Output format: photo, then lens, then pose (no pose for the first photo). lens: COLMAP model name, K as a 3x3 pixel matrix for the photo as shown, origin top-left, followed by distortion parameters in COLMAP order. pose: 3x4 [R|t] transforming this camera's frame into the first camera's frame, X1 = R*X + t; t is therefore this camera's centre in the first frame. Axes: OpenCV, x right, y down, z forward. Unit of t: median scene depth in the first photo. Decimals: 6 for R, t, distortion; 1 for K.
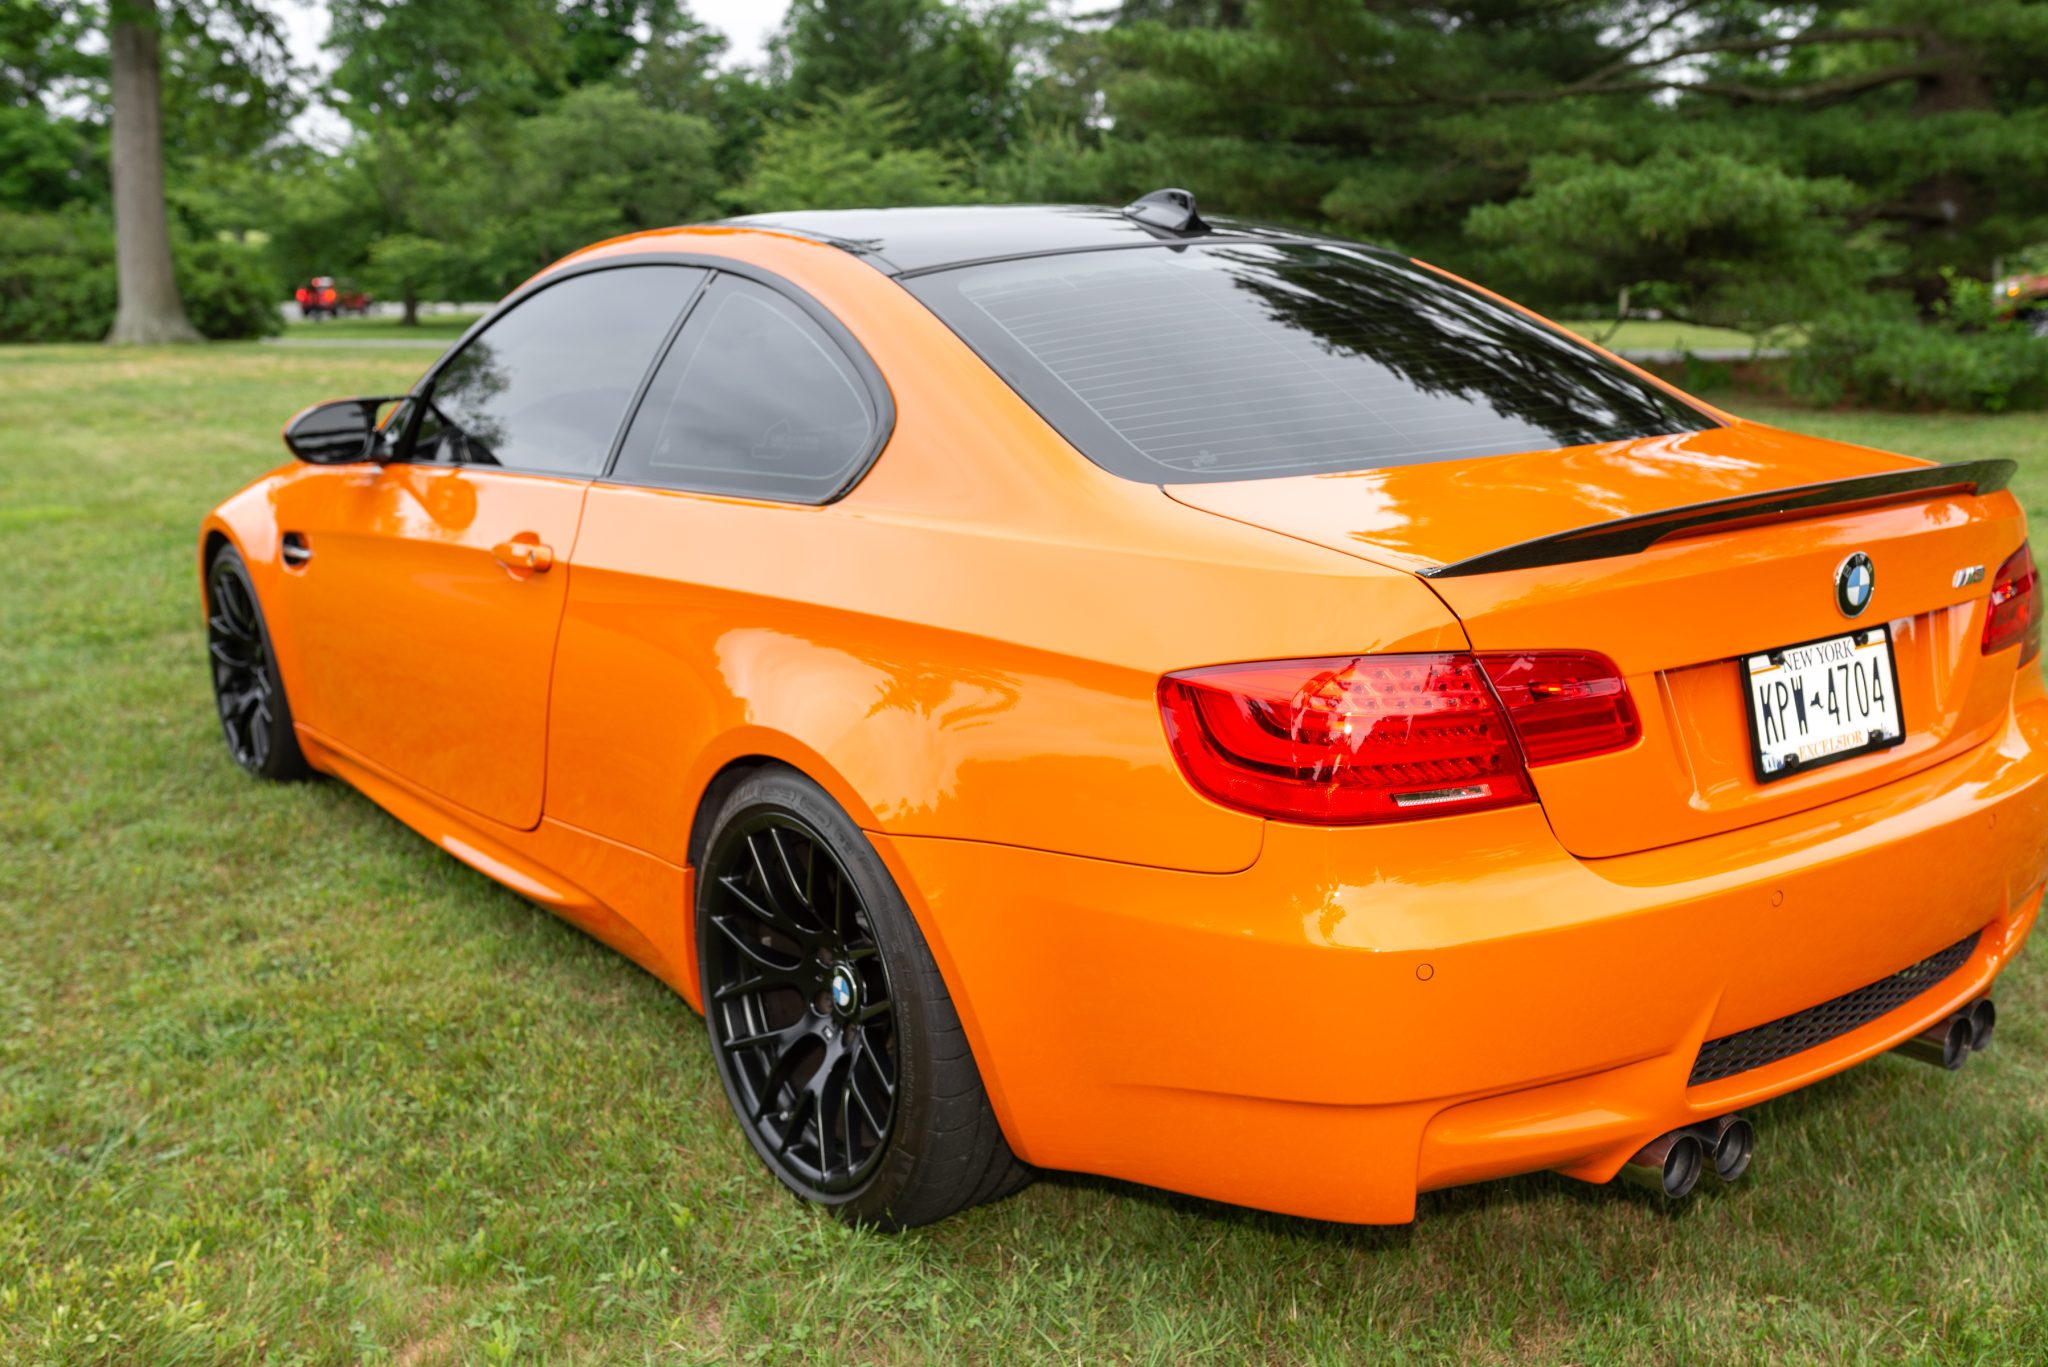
lens RADIAL K [[1944.9, 0, 1024.0], [0, 1944.9, 683.5], [0, 0, 1]] dist [0.006326, -0.005468]
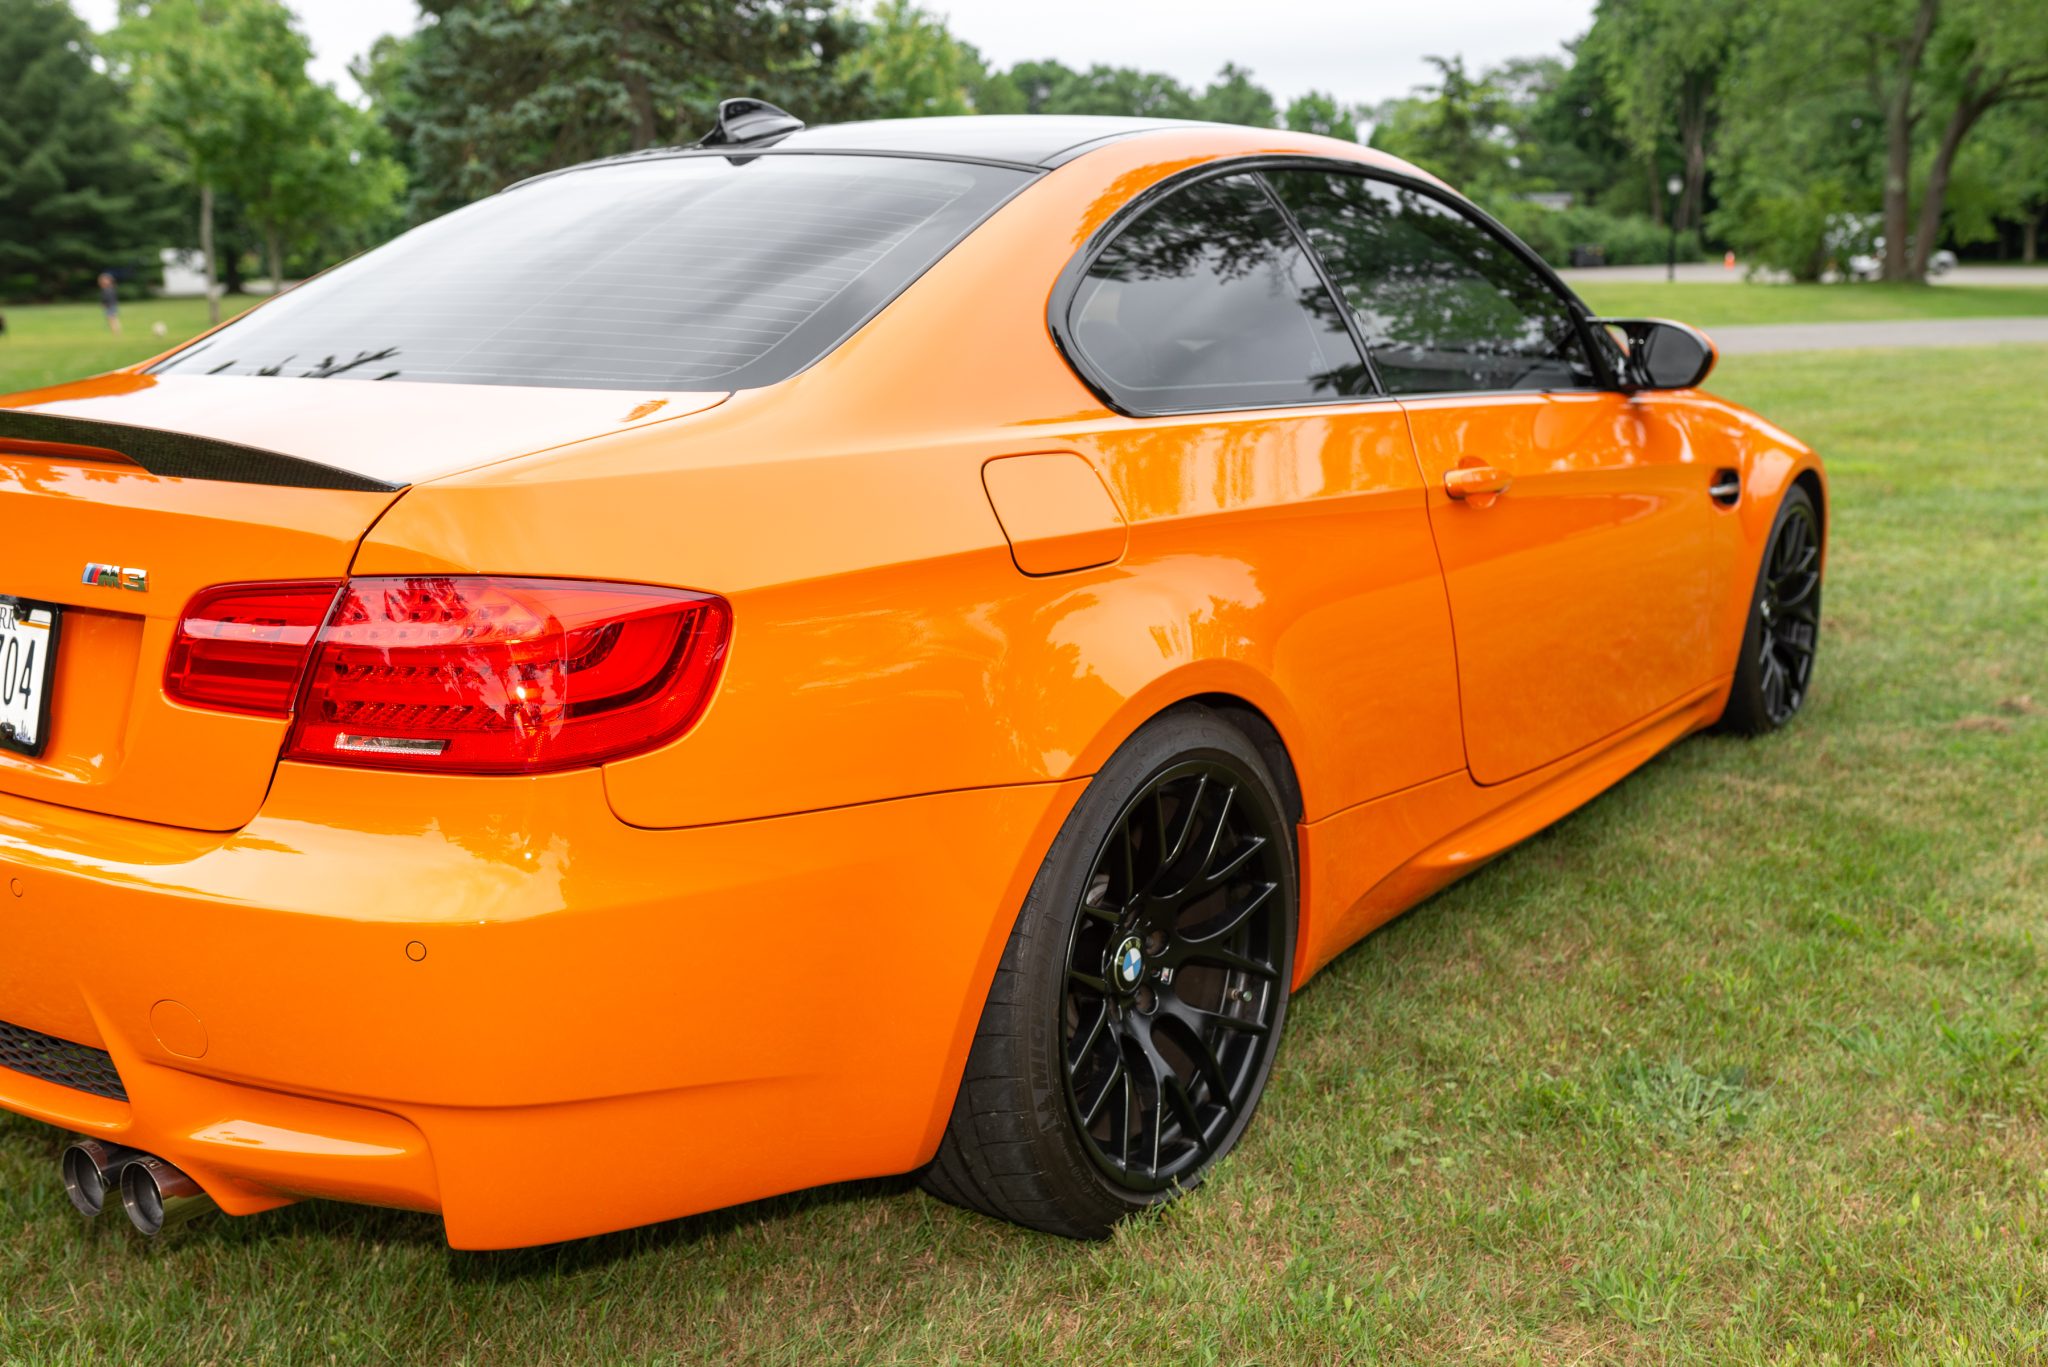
lens RADIAL K [[1944.9, 0, 1024.0], [0, 1944.9, 683.5], [0, 0, 1]] dist [0.006326, -0.005468]
pose [[0.311874, 0.210060, -0.926612, 0.231639], [-0.197097, 0.968343, 0.153182, -0.035411], [0.929455, 0.134859, 0.343403, 0.193990]]
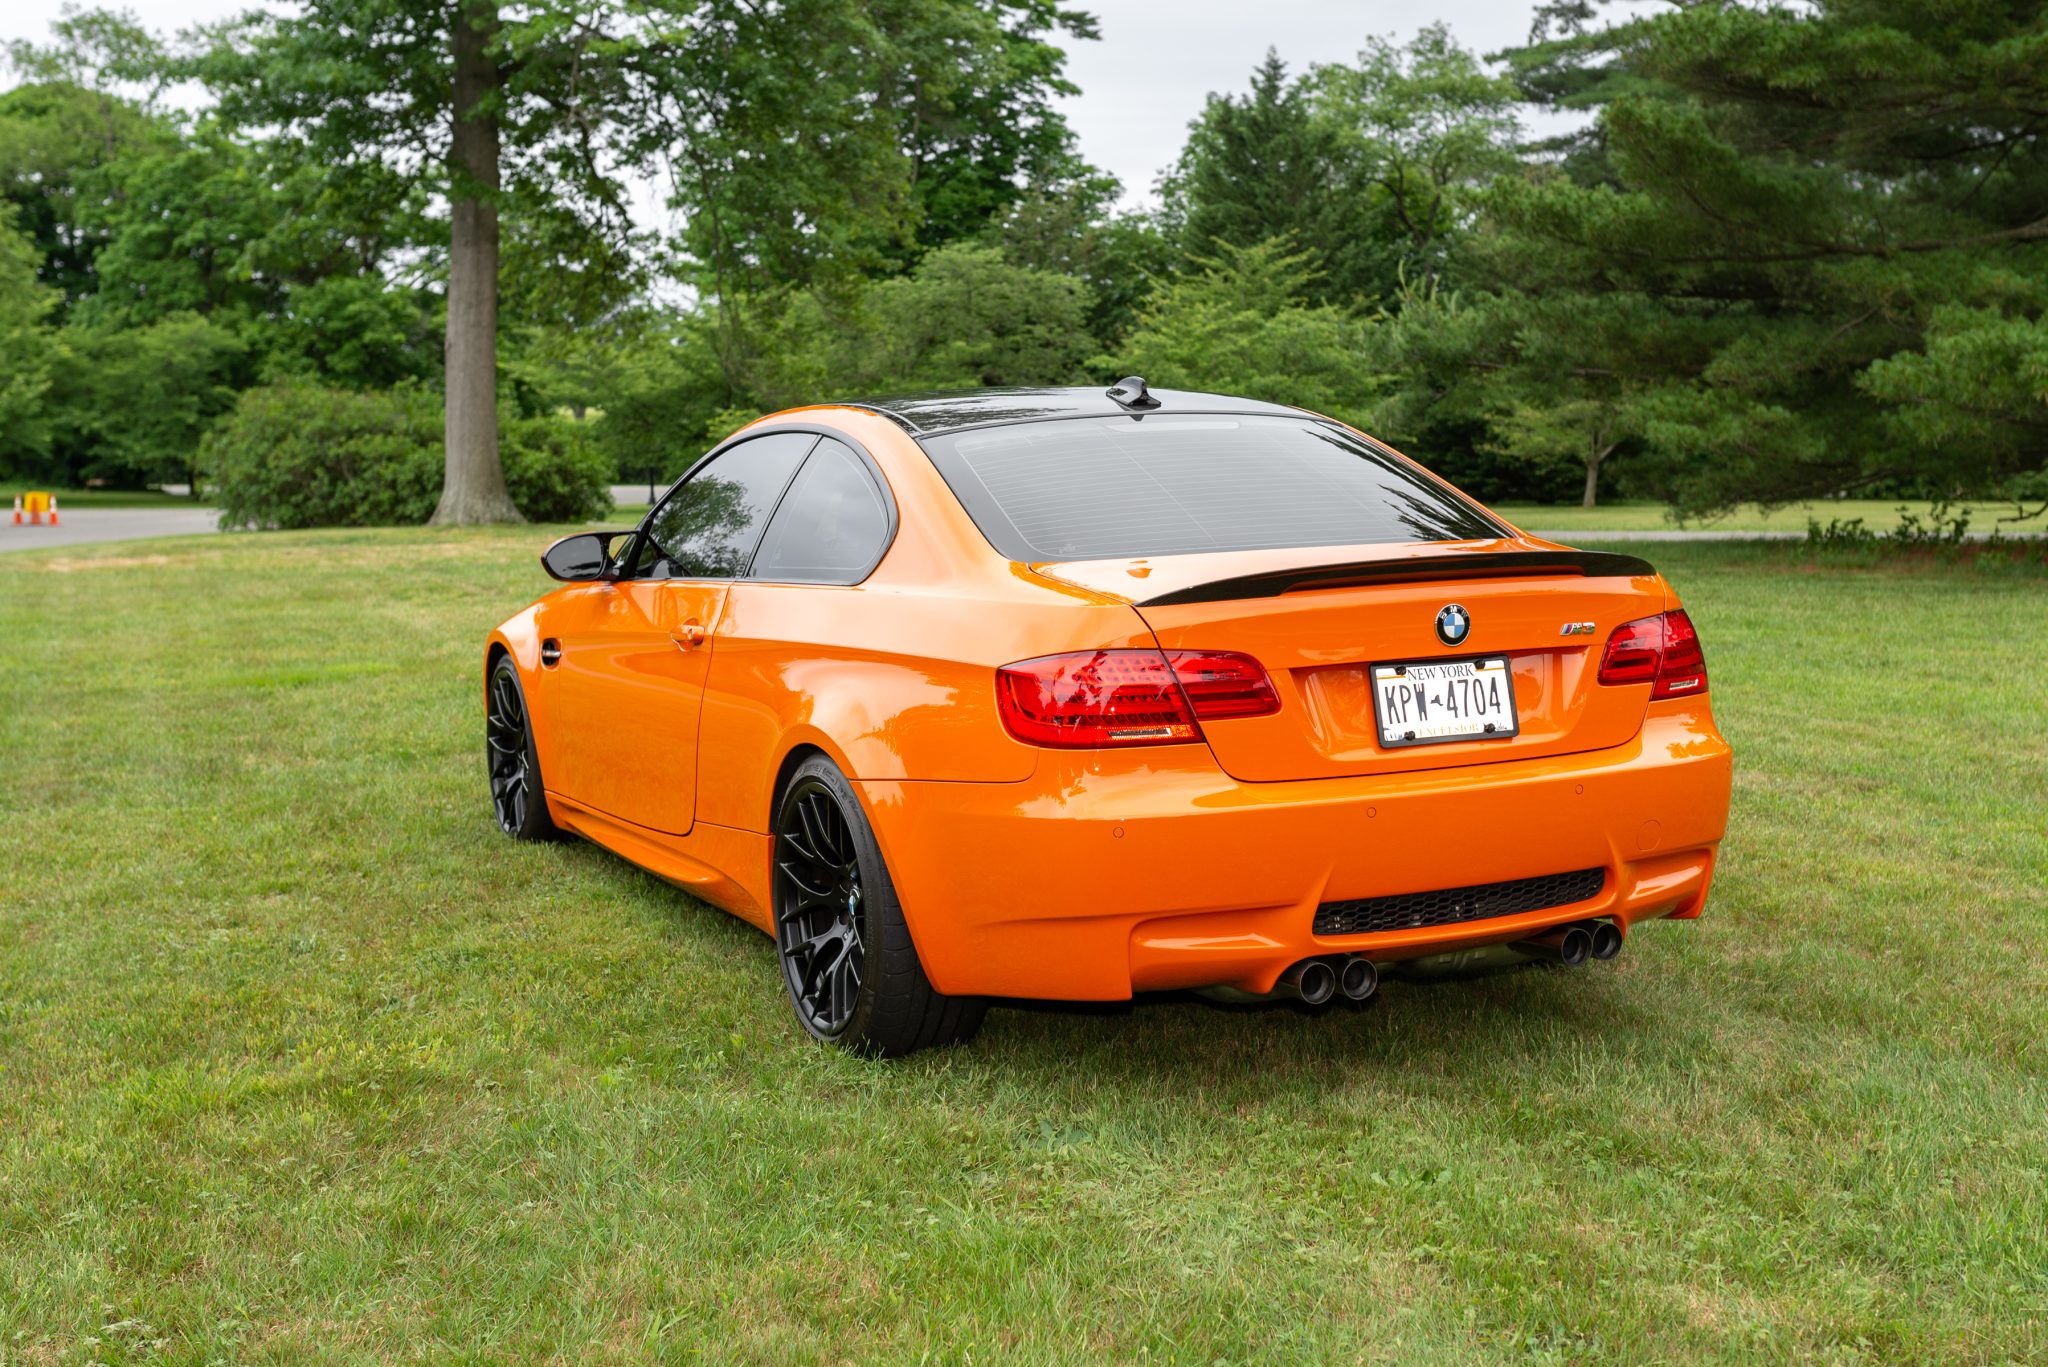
lens RADIAL K [[2389.6, 0, 1024.0], [0, 2389.6, 683.5], [0, 0, 1]] dist [0.006171, 0.000259]
pose [[0.981679, 0.012056, -0.190162, 0.075729], [-0.032823, 0.993777, -0.106443, 0.035435], [0.187695, 0.110734, 0.975965, -0.156433]]
